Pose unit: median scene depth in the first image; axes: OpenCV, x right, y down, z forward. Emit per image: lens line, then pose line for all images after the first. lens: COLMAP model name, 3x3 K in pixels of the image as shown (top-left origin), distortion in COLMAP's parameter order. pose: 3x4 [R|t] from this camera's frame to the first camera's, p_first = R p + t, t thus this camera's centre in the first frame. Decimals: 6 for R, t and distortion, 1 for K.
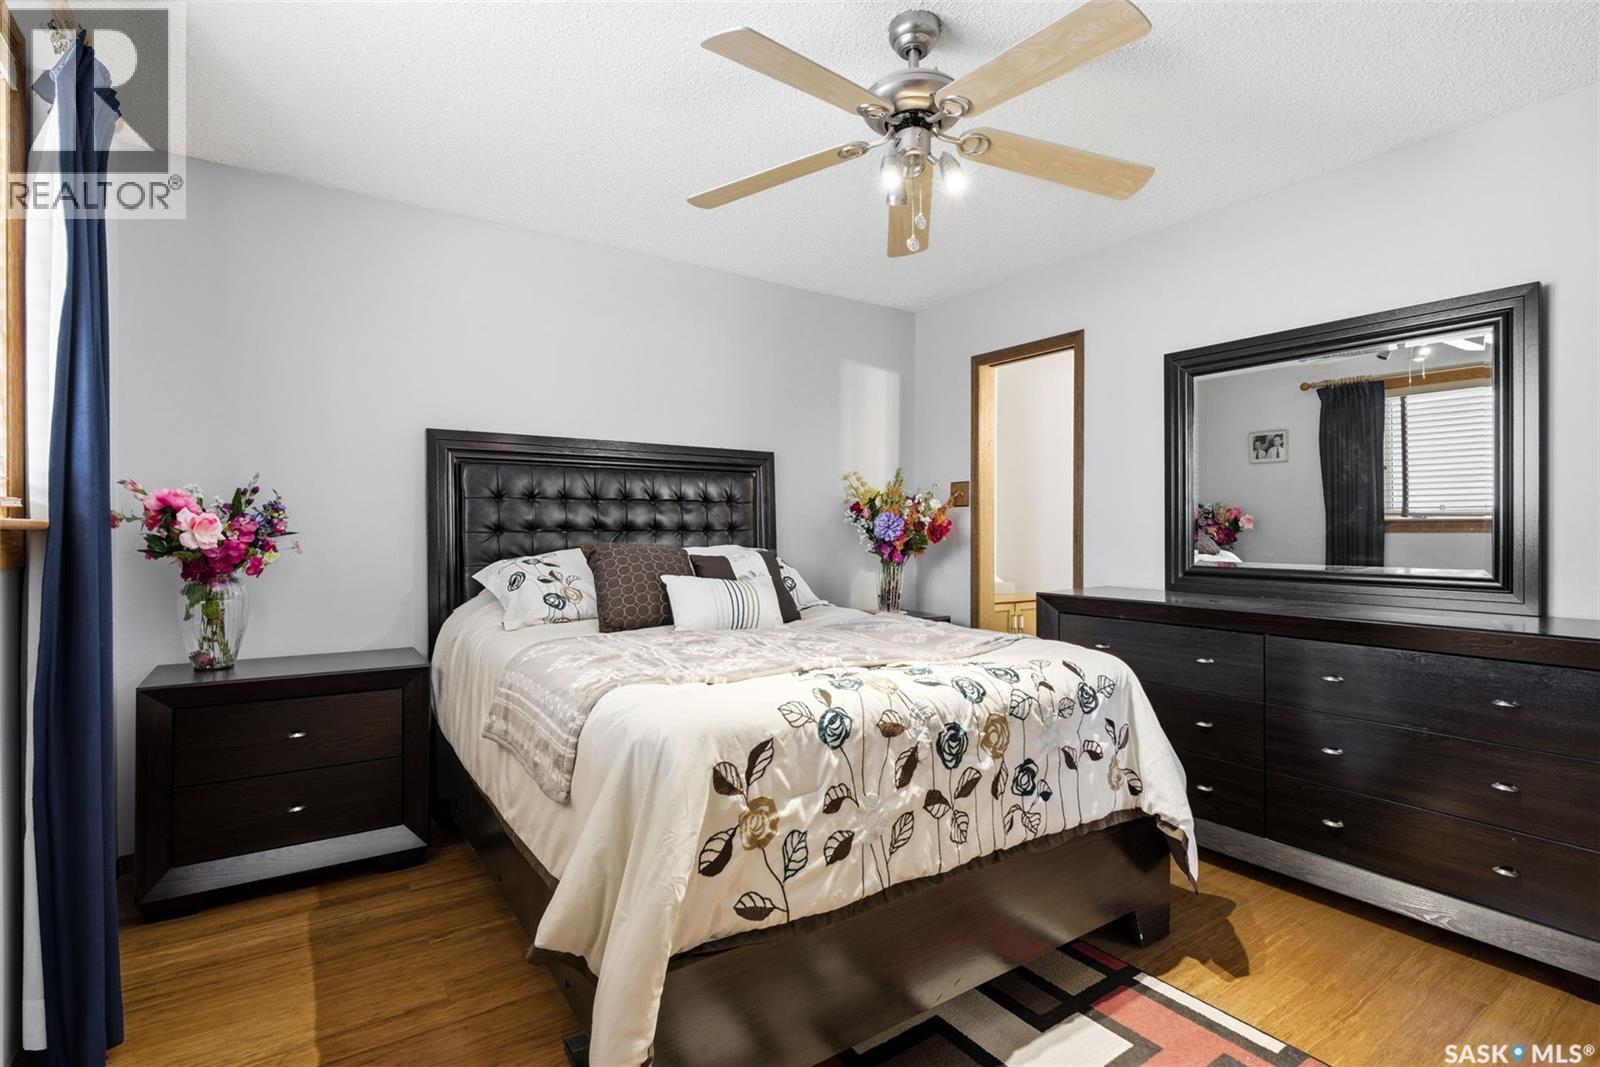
lens RADIAL K [[769.1, 0, 800.0], [0, 769.1, 533.5], [0, 0, 1]] dist [-0.000975, -0.000074]
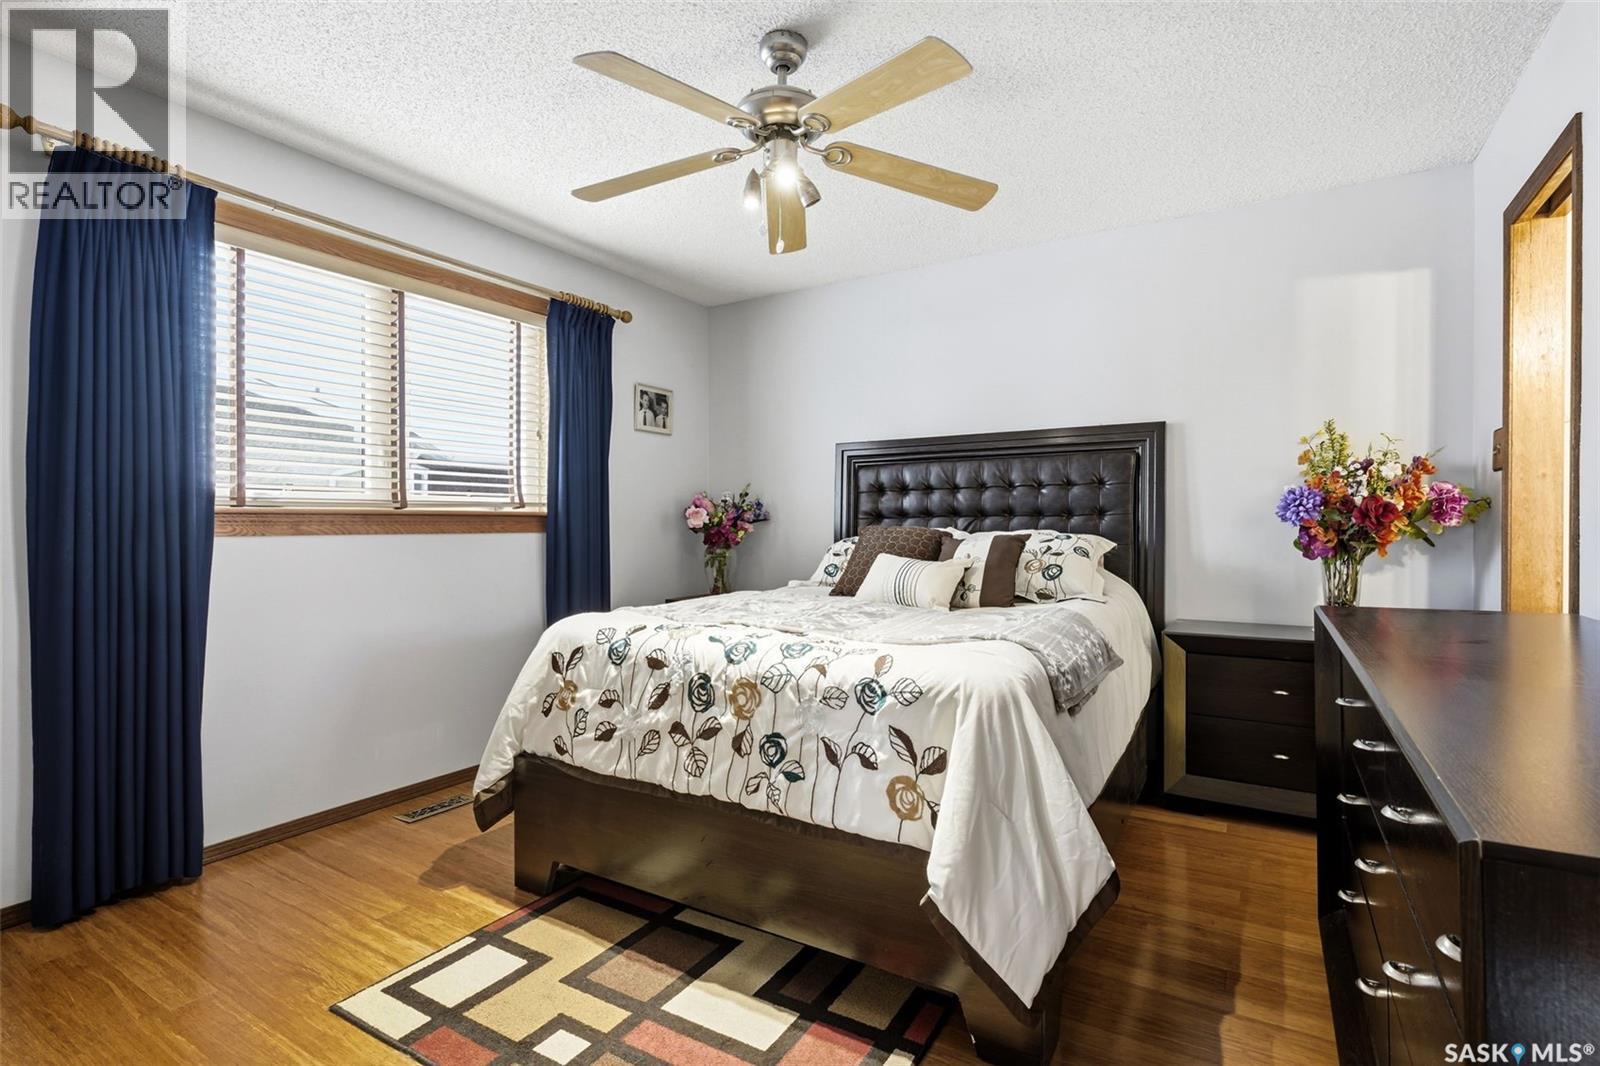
lens RADIAL K [[784.2, 0, 794.3], [0, 784.2, 526.9], [0, 0, 1]] dist [0.001005, 0.000106]
pose [[0.396328, 0.000052, -0.918109, 1.327546], [0.000115, 1.000000, 0.000106, 0.024767], [0.918109, -0.000147, 0.396328, 0.652217]]
